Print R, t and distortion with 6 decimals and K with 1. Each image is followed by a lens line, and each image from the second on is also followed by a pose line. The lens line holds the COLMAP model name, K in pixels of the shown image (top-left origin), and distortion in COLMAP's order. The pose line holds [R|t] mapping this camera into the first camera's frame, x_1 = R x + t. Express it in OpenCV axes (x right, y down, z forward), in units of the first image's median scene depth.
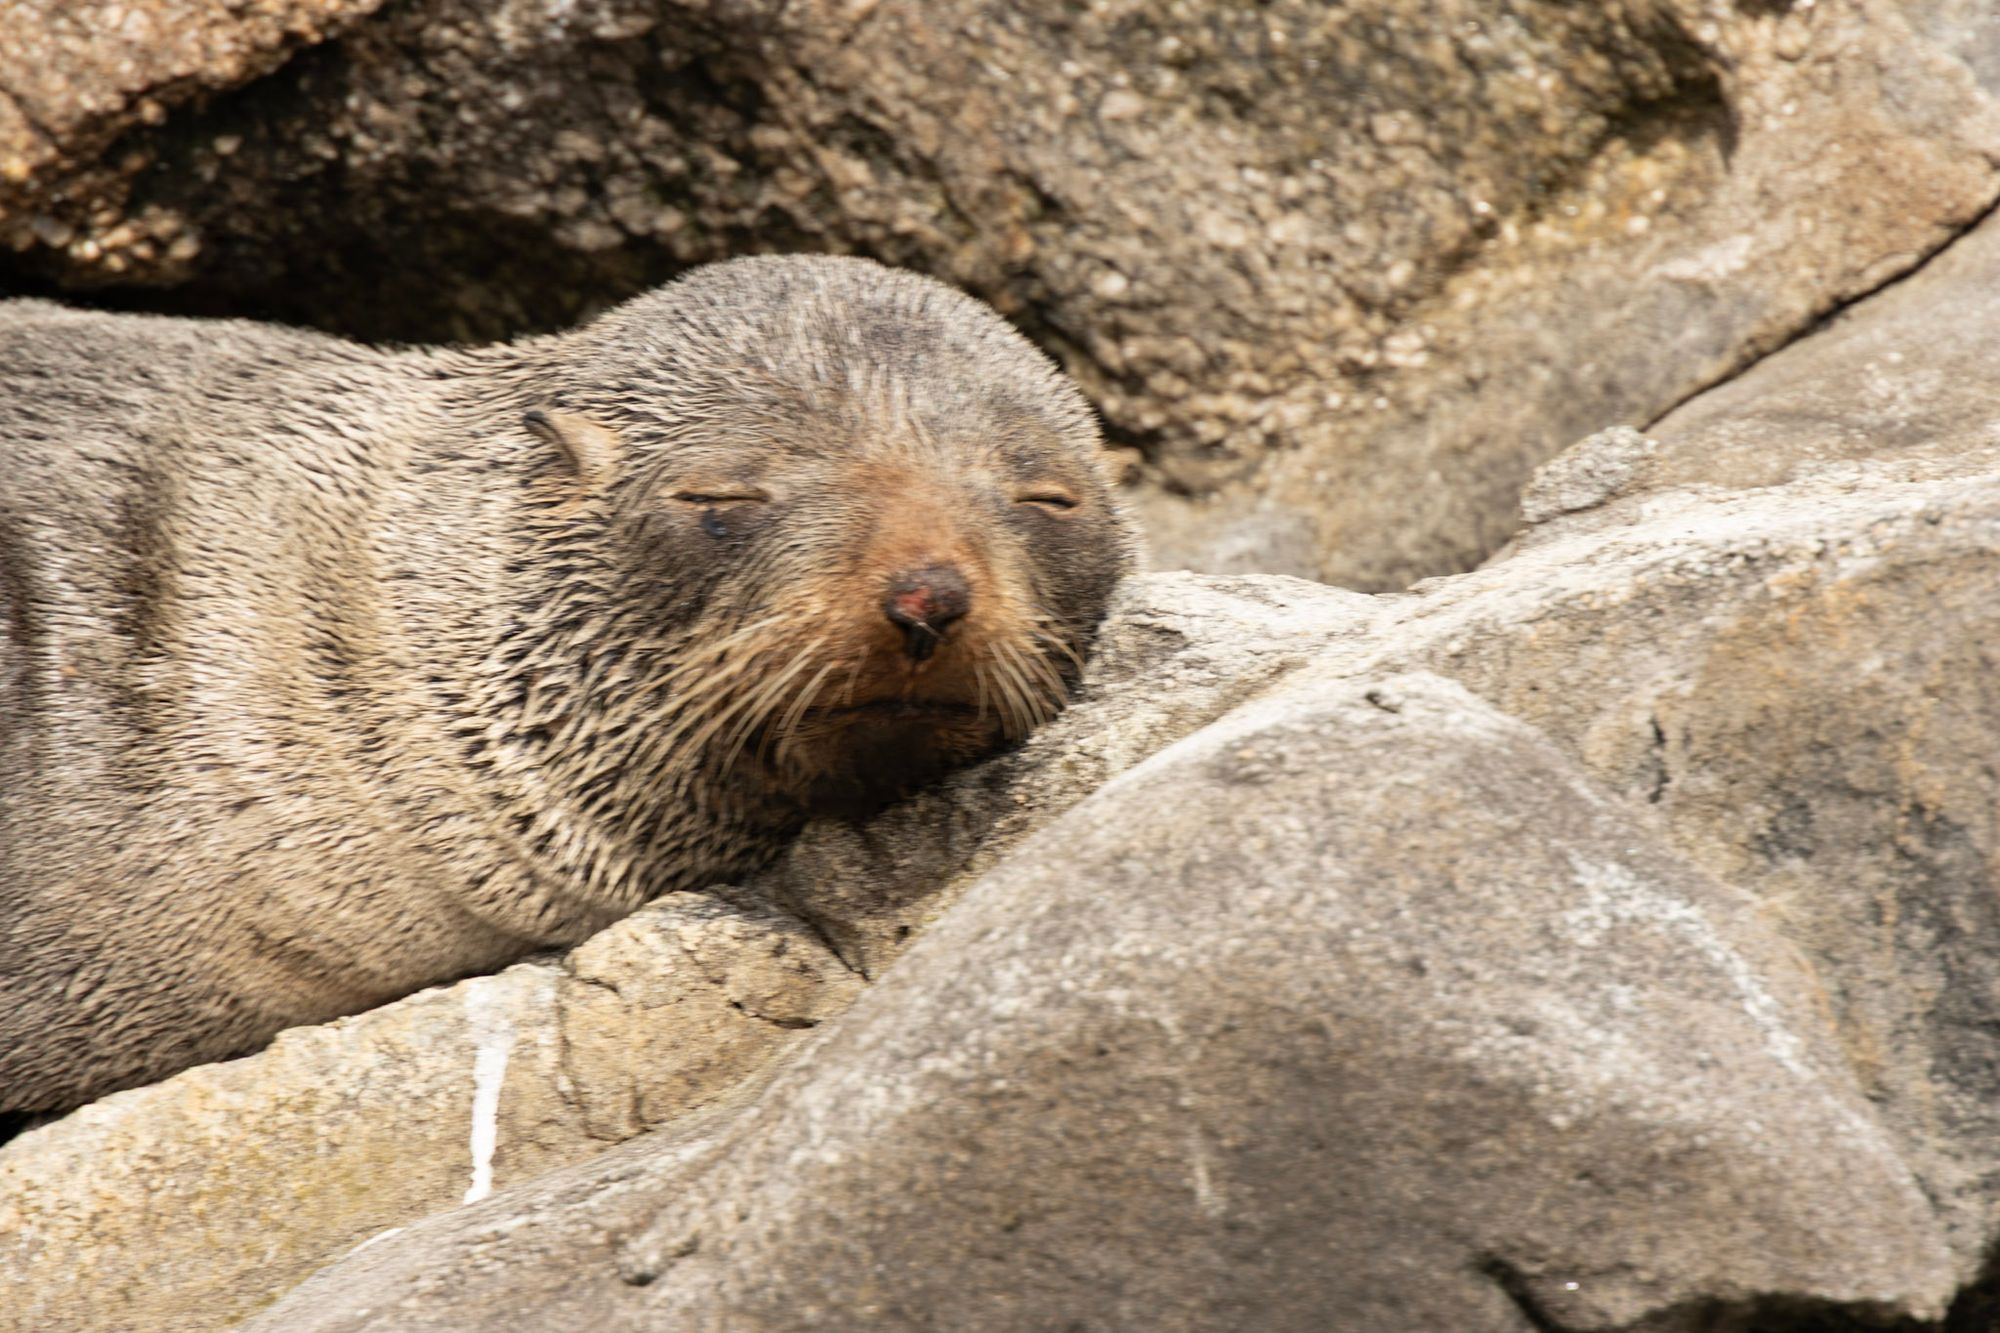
lens RADIAL K [[2011.7, 0, 1000.0], [0, 2011.7, 666.0], [0, 0, 1]] dist [-0.004766, 0.000000]
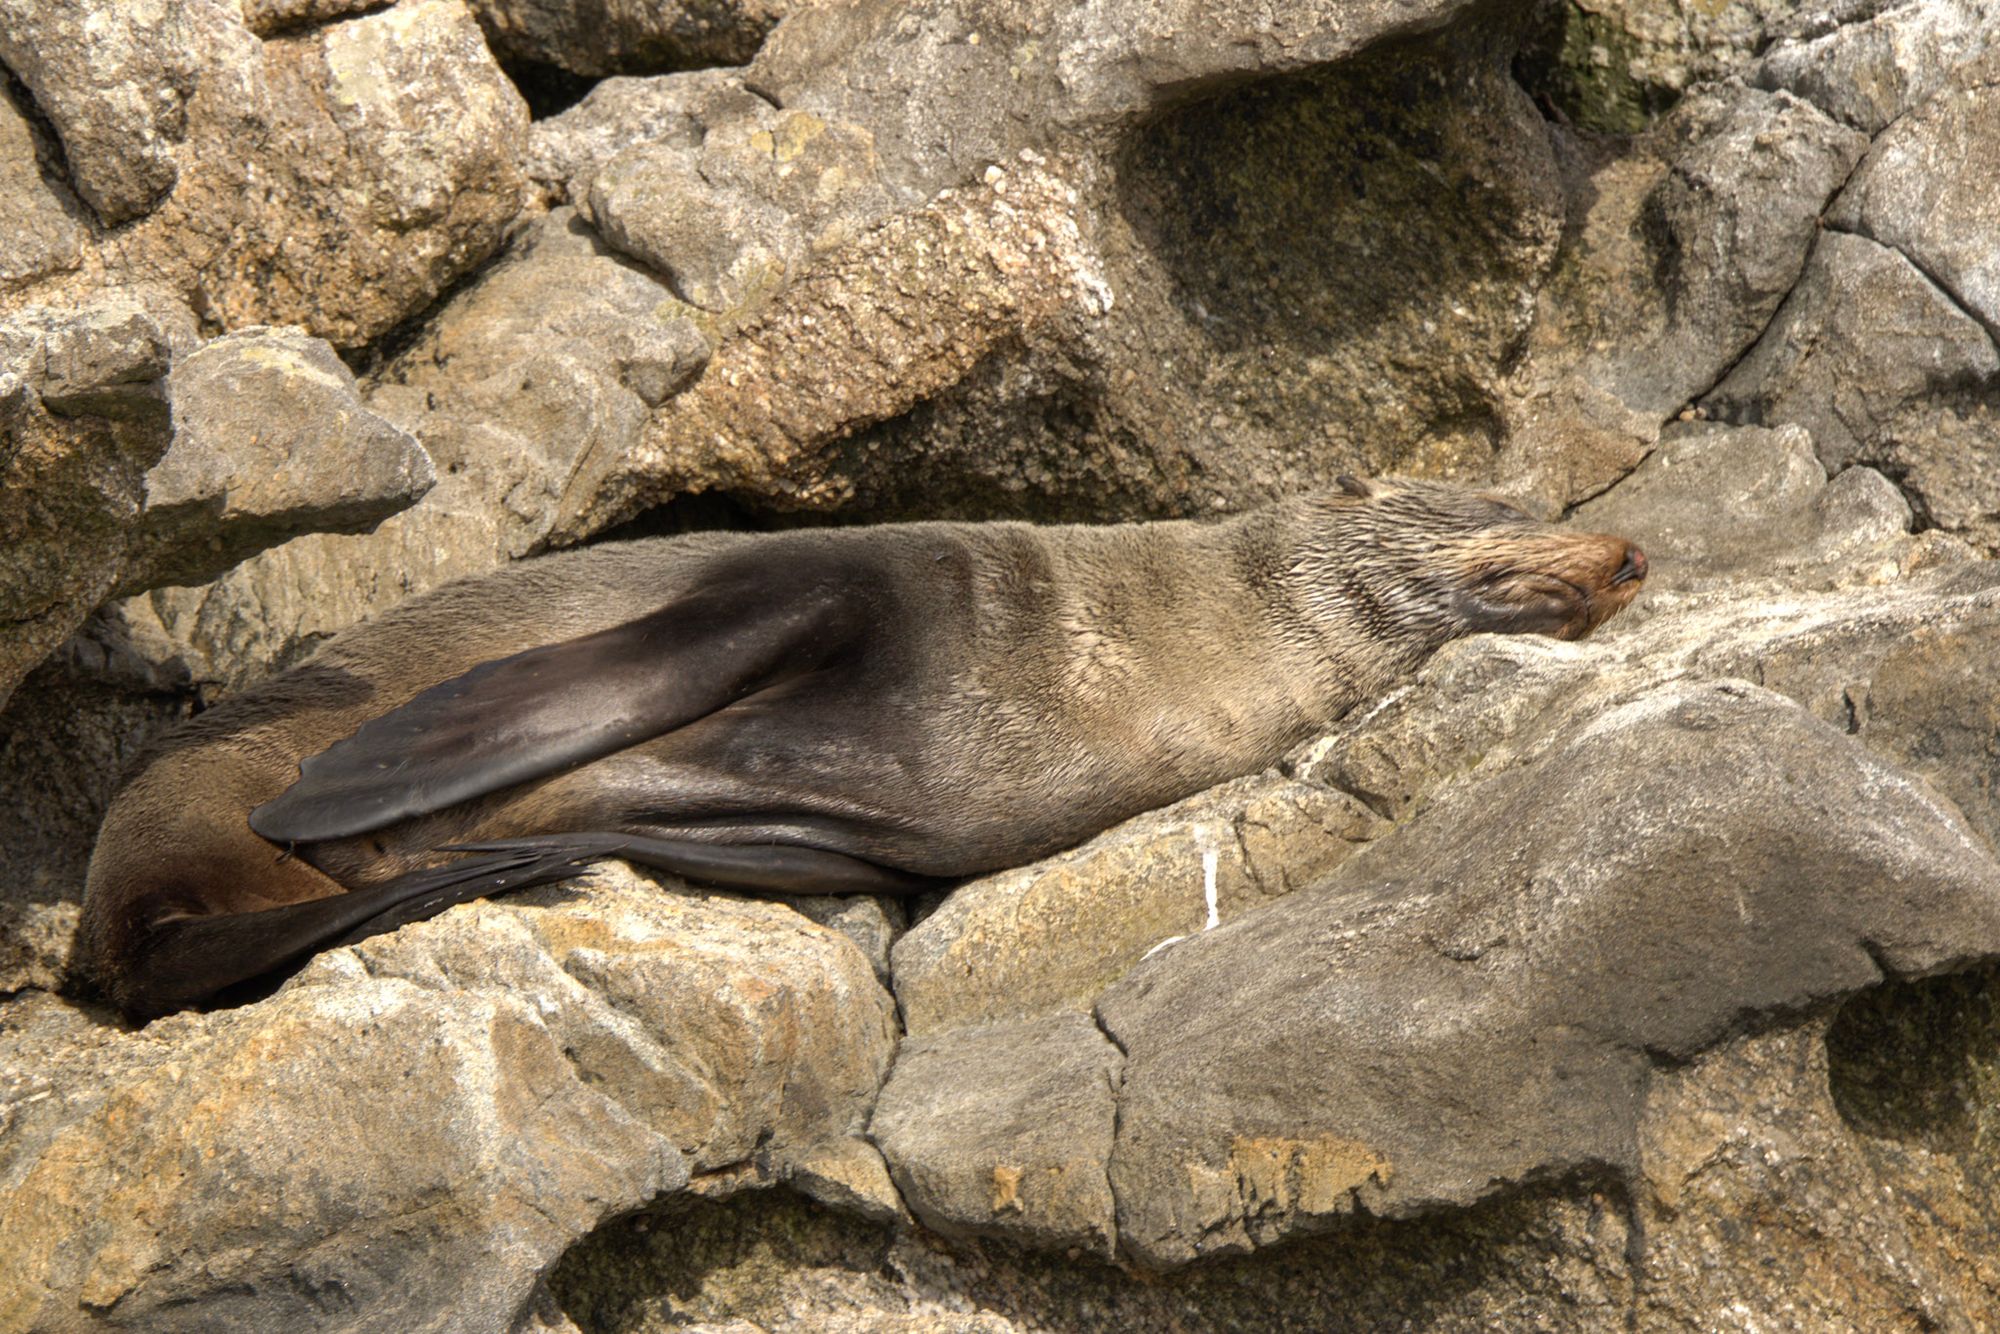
lens RADIAL K [[912.9, 0, 1000.0], [0, 912.9, 669.1], [0, 0, 1]] dist [0.005579, 0.000527]
pose [[0.999629, -0.019370, 0.019140, -0.268647], [0.019456, 0.999801, -0.004315, -0.007775], [-0.019052, 0.004686, 0.999808, -0.002034]]
